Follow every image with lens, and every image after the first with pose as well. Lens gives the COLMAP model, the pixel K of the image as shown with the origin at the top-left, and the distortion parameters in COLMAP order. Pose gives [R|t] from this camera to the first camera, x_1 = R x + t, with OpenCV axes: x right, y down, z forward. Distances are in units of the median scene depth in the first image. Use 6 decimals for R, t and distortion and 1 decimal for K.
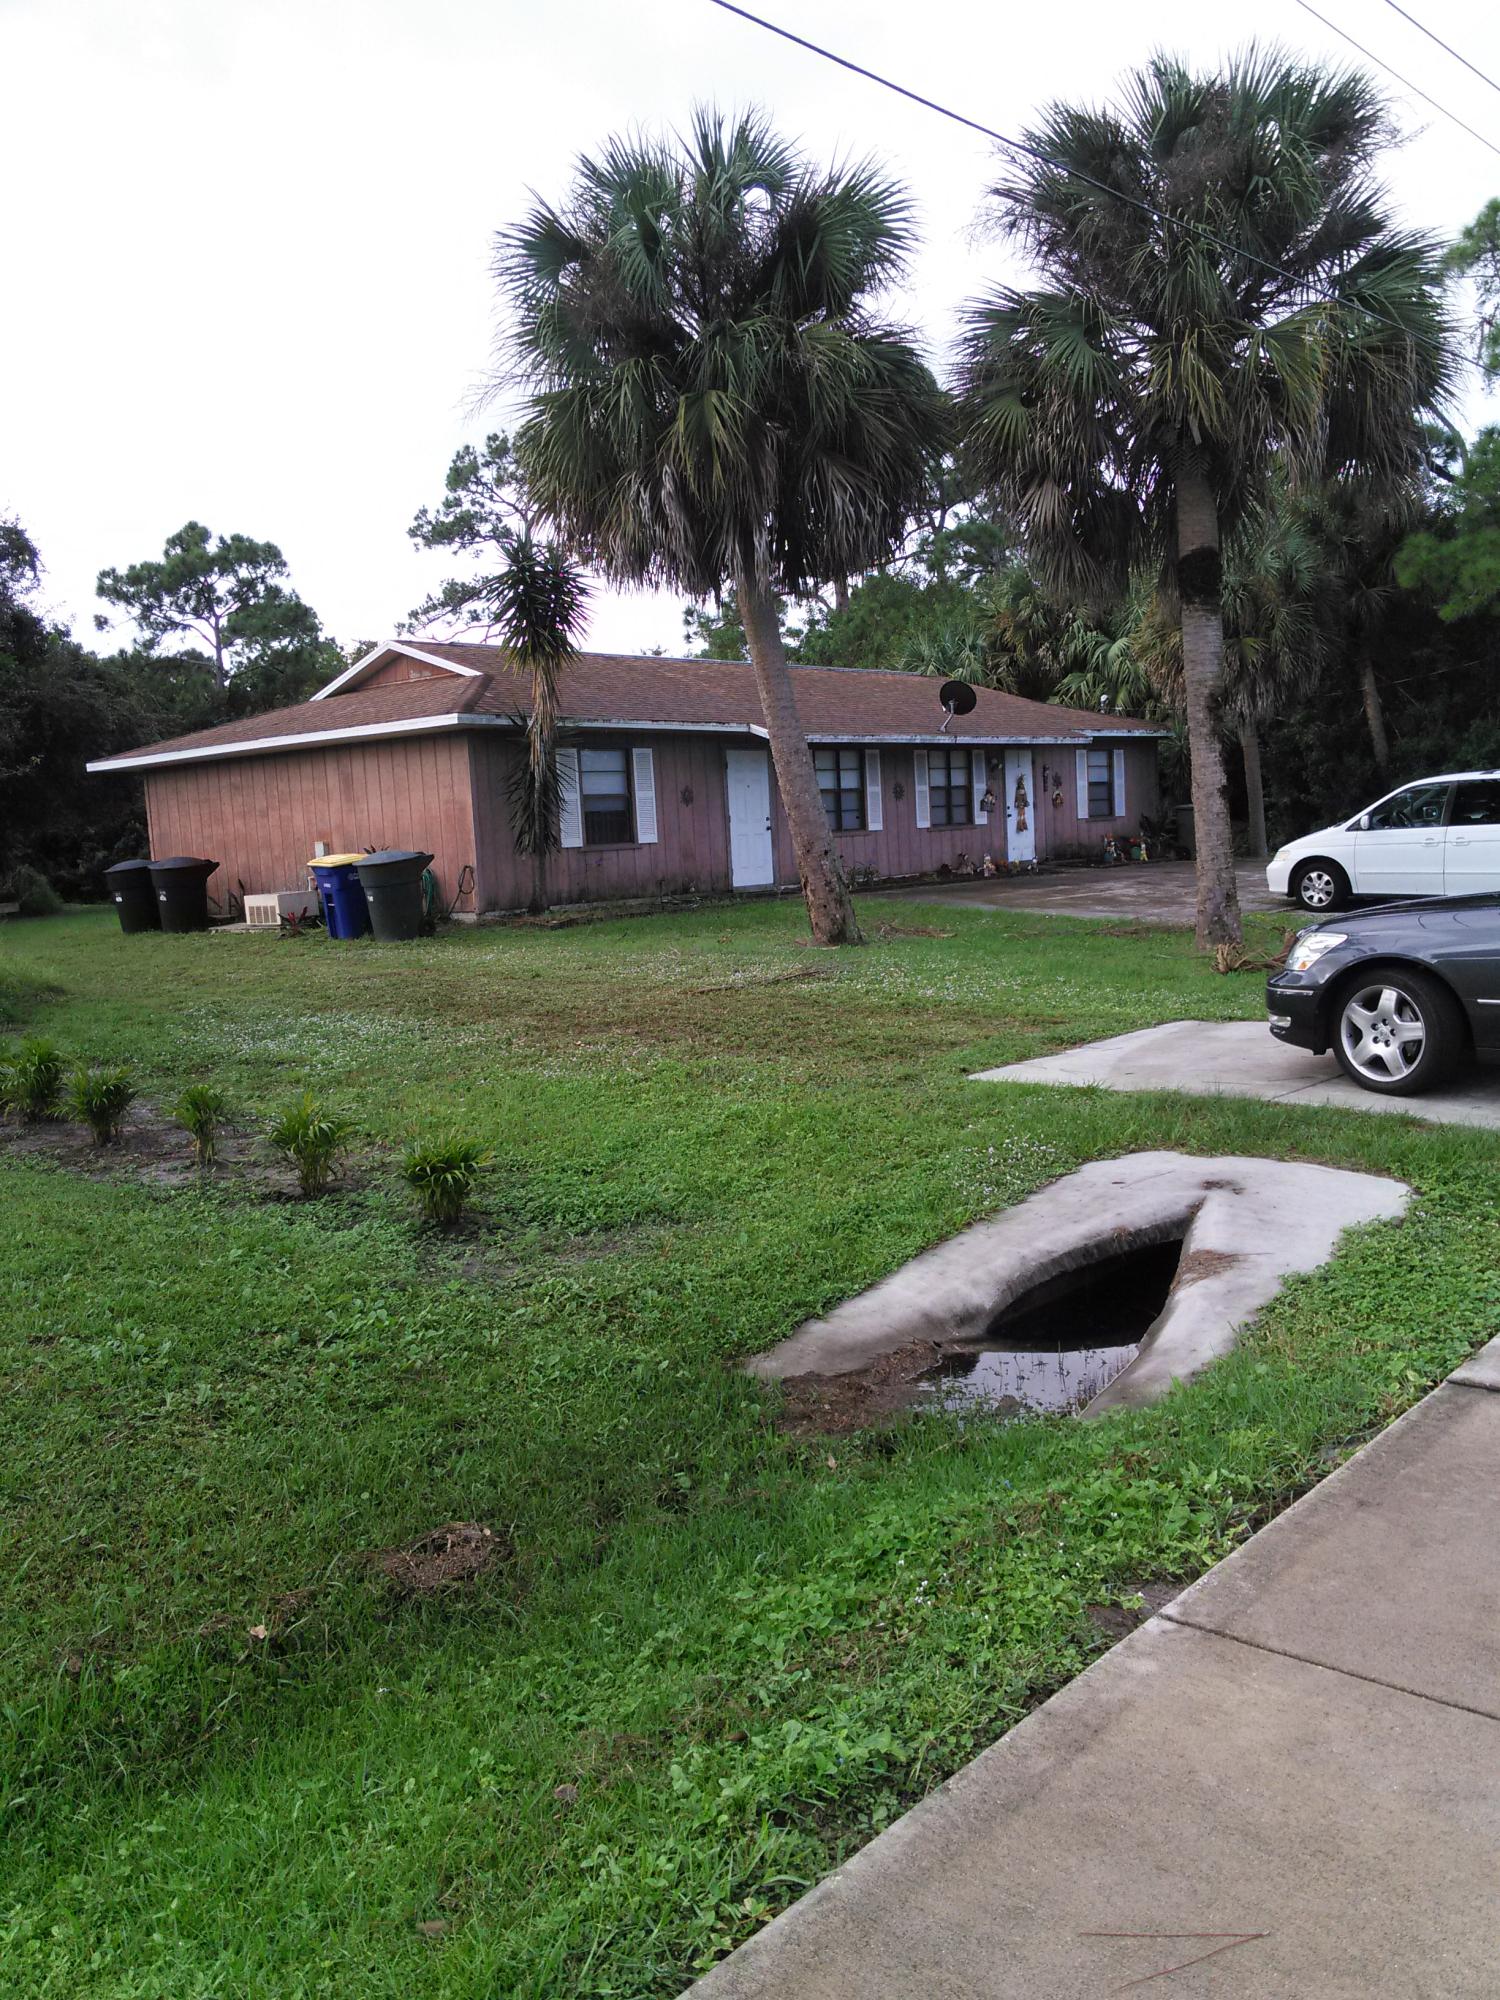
lens RADIAL K [[1654.3, 0, 750.0], [0, 1654.3, 1000.0], [0, 0, 1]] dist [0.082044, -0.004105]
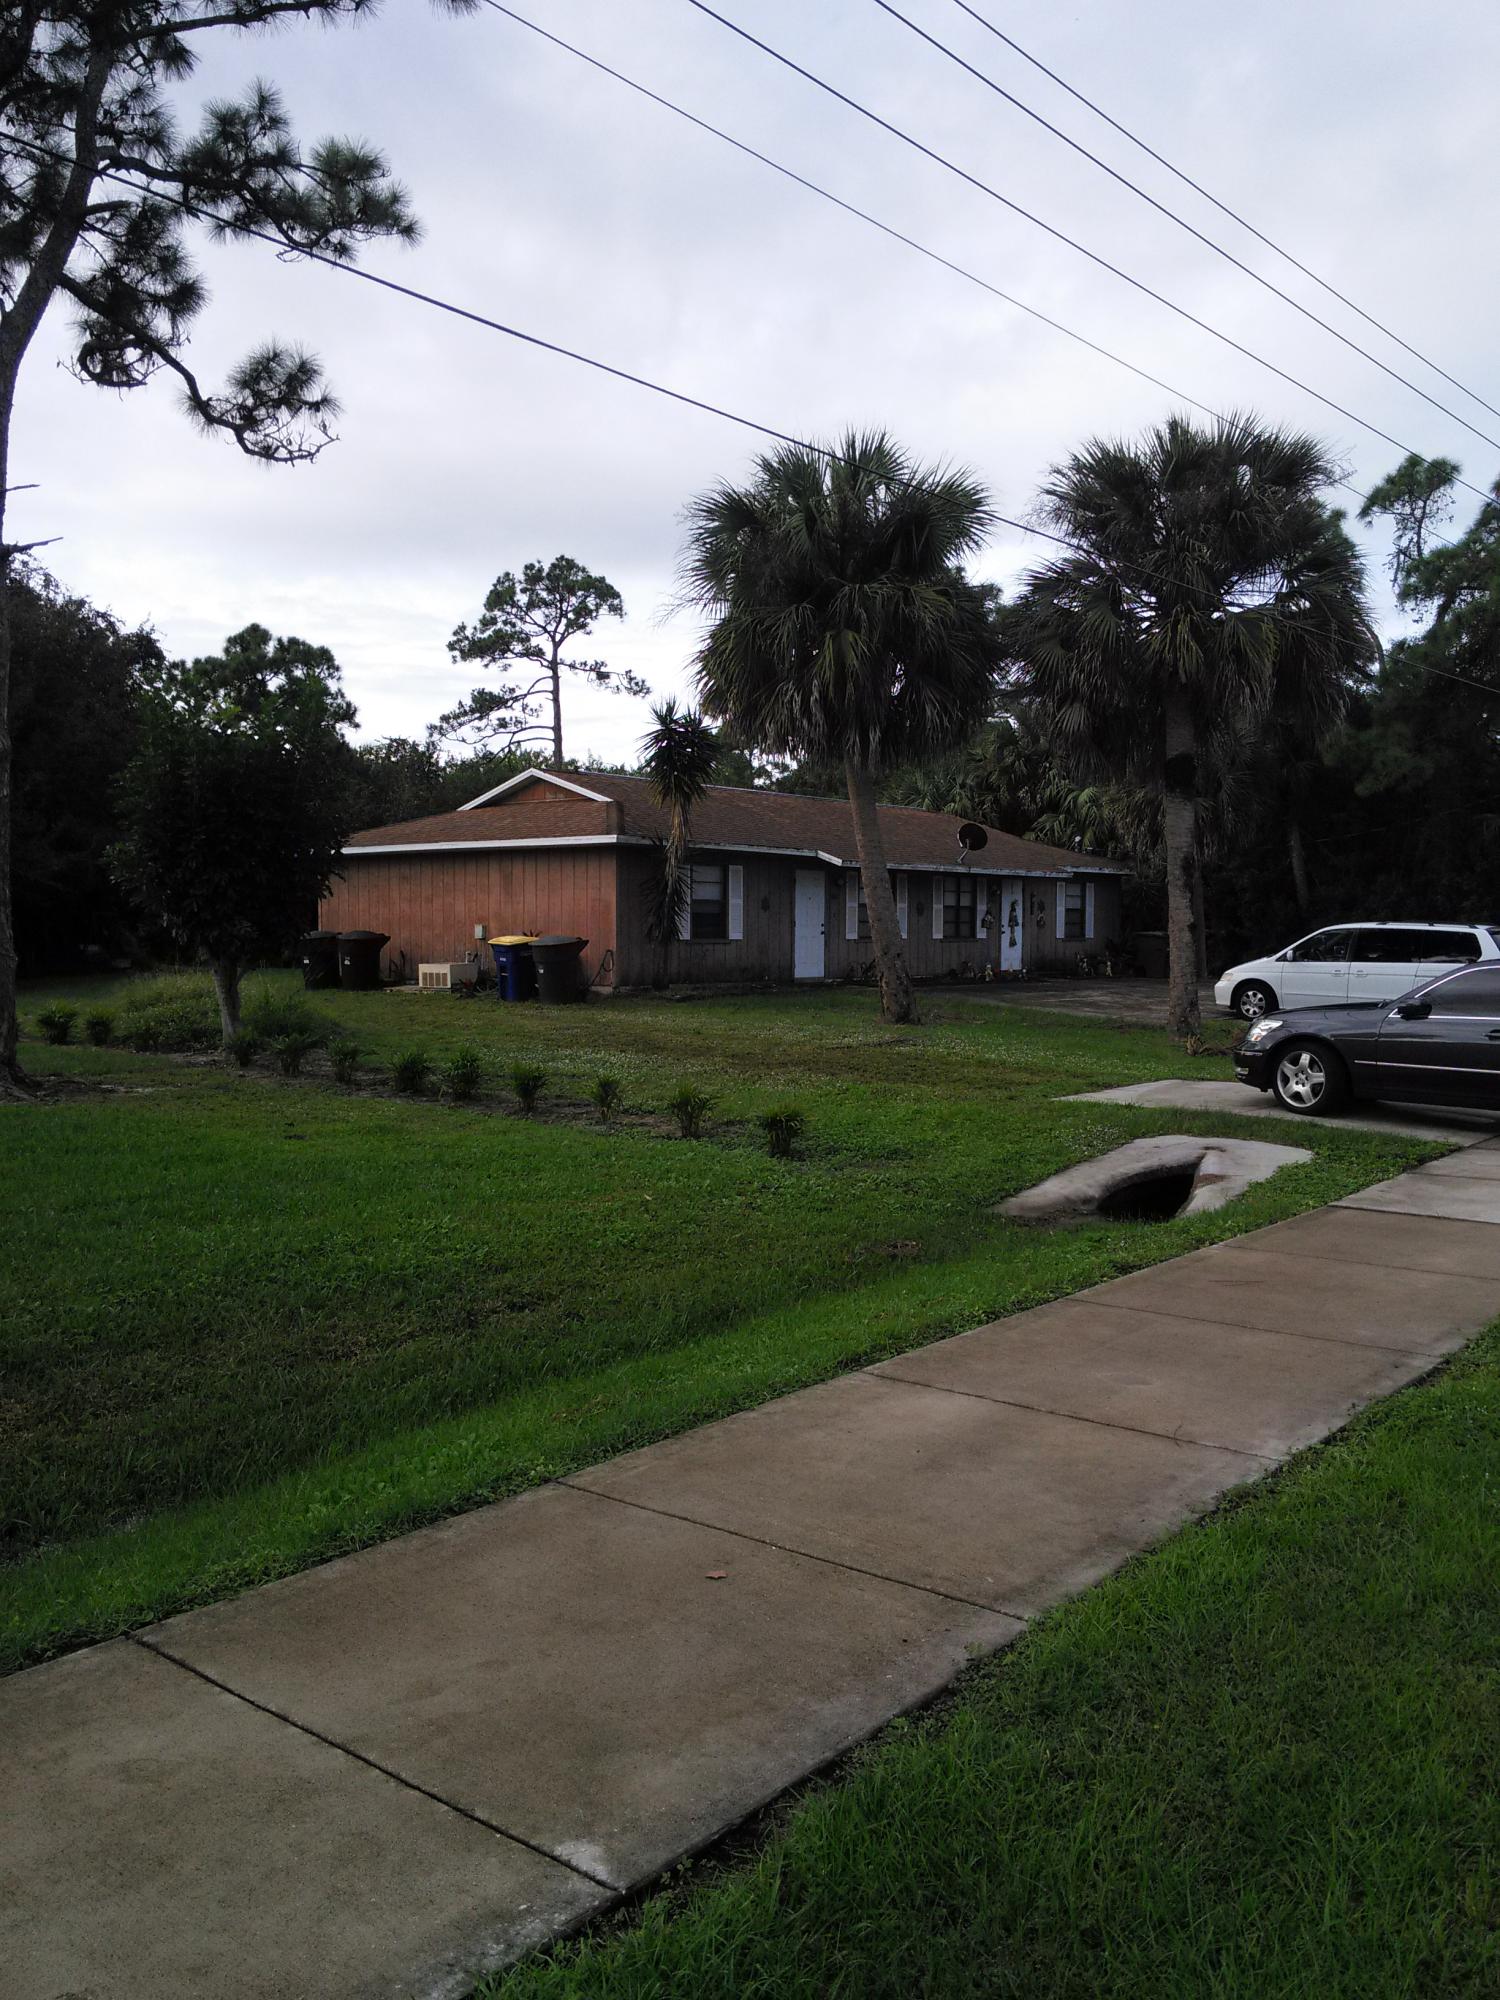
lens RADIAL K [[1659.8, 0, 746.6], [0, 1659.8, 1030.9], [0, 0, 1]] dist [-0.006486, 0.561068]
pose [[0.997654, 0.053604, 0.042591, -0.099846], [-0.051870, 0.997819, -0.040827, 0.025746], [-0.044687, 0.038522, 0.998258, -0.258565]]
